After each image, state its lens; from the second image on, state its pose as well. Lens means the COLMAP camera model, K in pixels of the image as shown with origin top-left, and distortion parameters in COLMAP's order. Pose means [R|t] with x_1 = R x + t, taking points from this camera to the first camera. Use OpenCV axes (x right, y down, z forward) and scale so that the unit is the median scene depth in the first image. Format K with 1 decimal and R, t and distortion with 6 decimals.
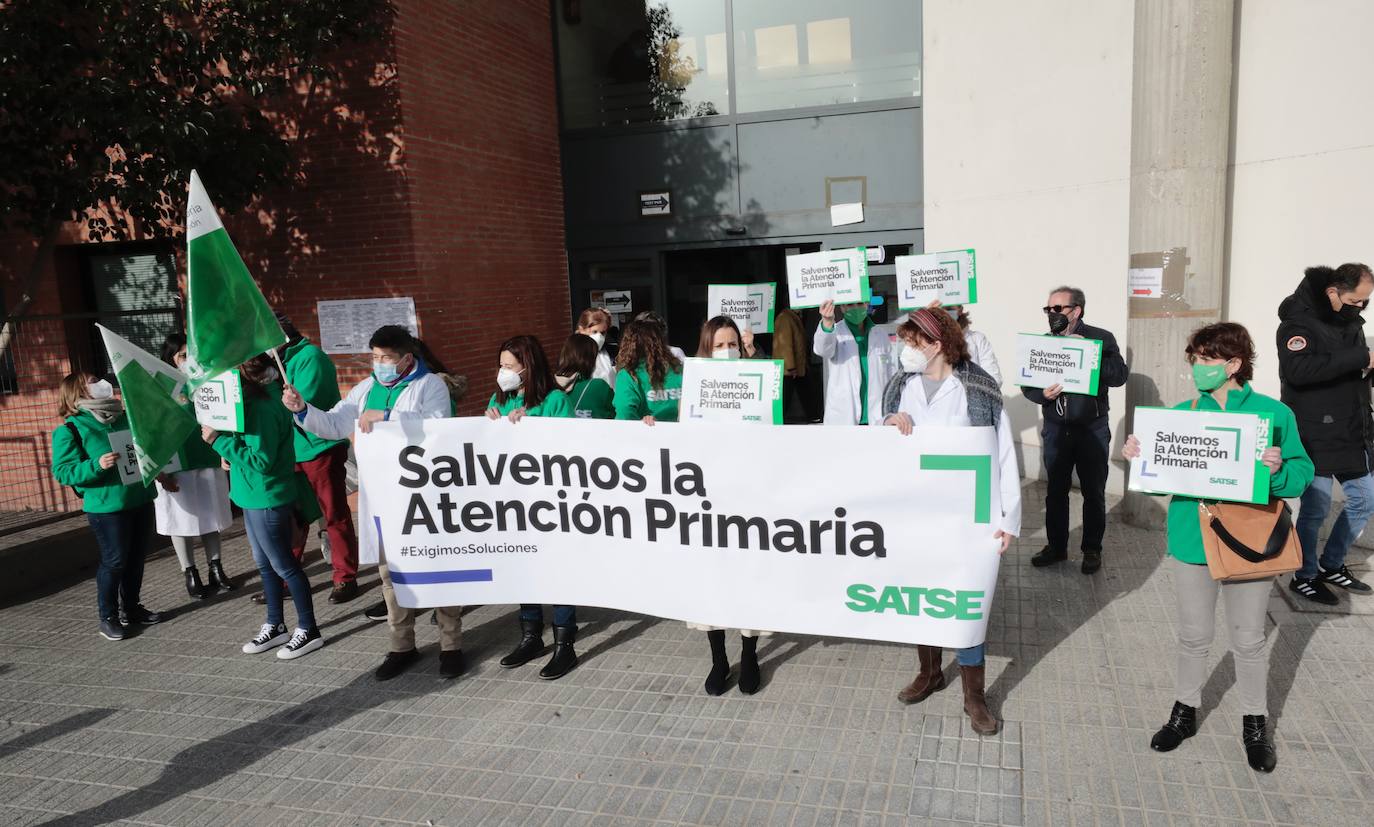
lens RADIAL K [[1007.8, 0, 687.5], [0, 1007.8, 460.3], [0, 0, 1]] dist [-0.000960, 0.000080]
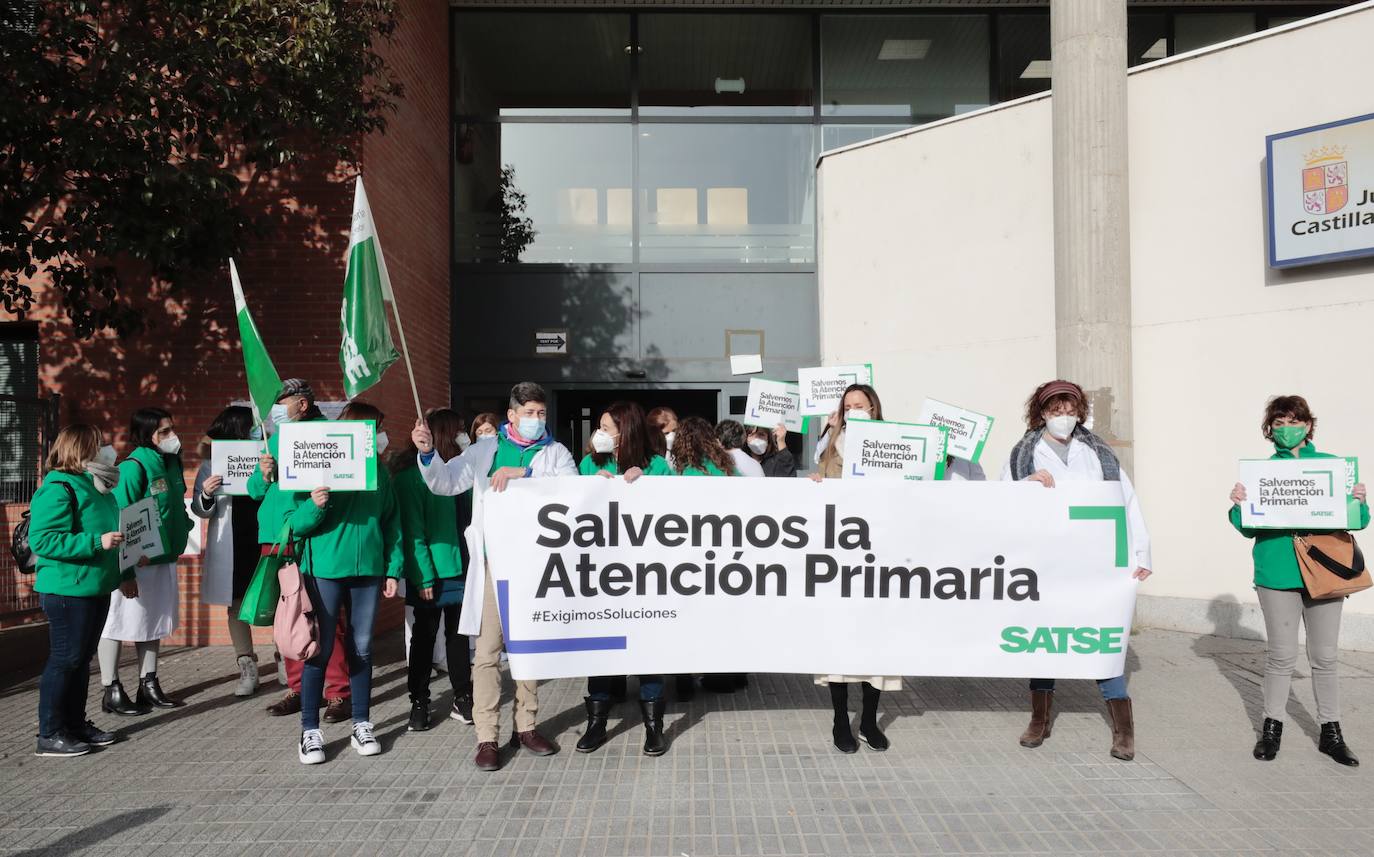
lens RADIAL K [[1079.1, 0, 705.3], [0, 1079.1, 460.7], [0, 0, 1]] dist [-0.002701, 0.012443]
pose [[0.945961, 0.047304, 0.320812, -0.289317], [0.019046, 0.979491, -0.200585, 0.095521], [-0.323721, 0.195855, 0.925660, -0.003365]]
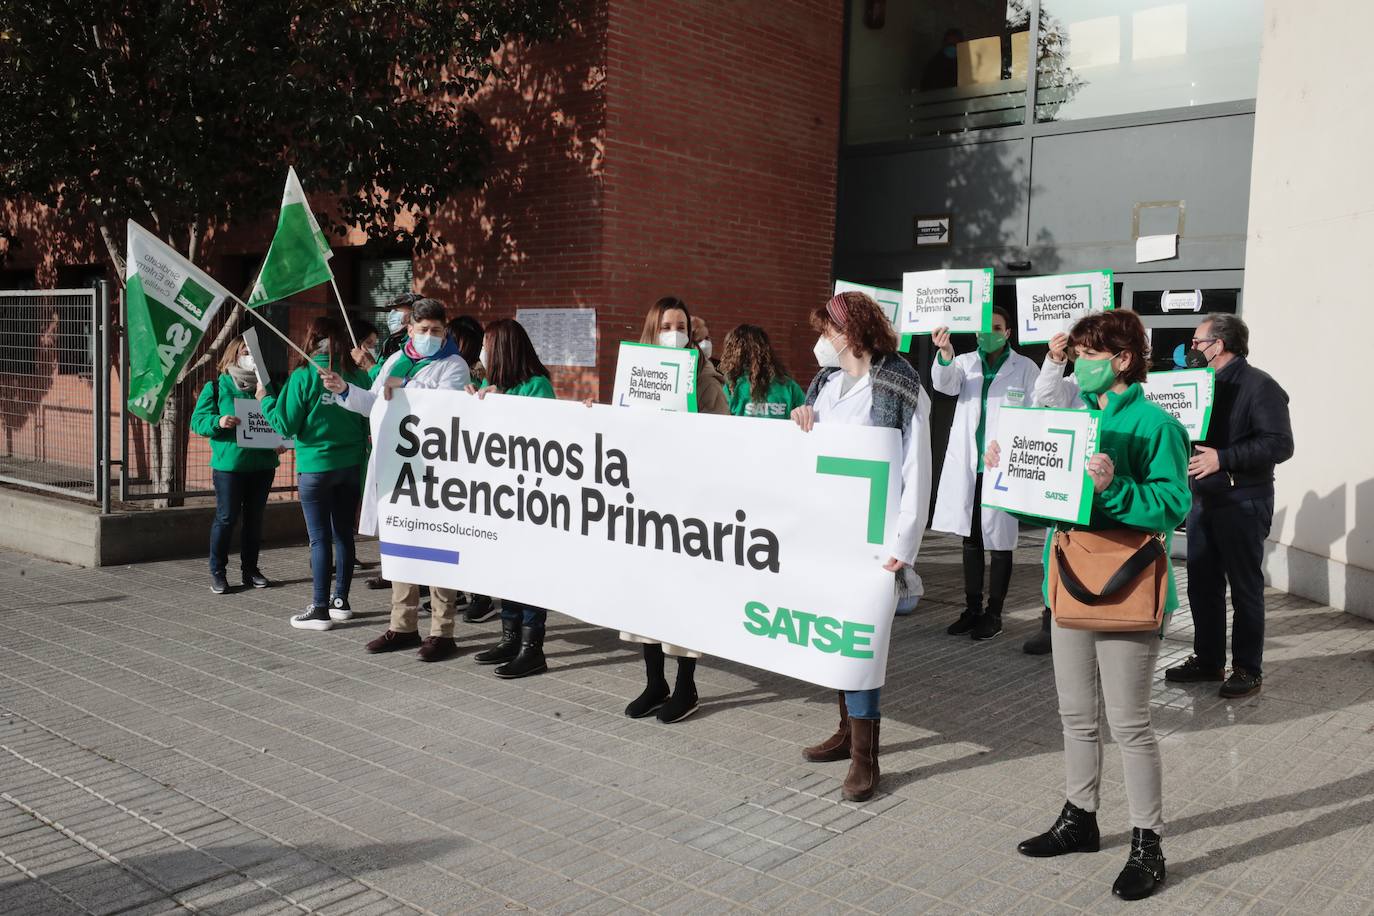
lens RADIAL K [[1263.7, 0, 687.0], [0, 1263.7, 458.0], [0, 0, 1]] dist [-0.001649, 0.008314]
pose [[0.906695, 0.103628, -0.408858, 0.301097], [-0.145686, 0.986633, -0.073009, 0.048463], [0.395827, 0.125762, 0.909673, -0.014768]]
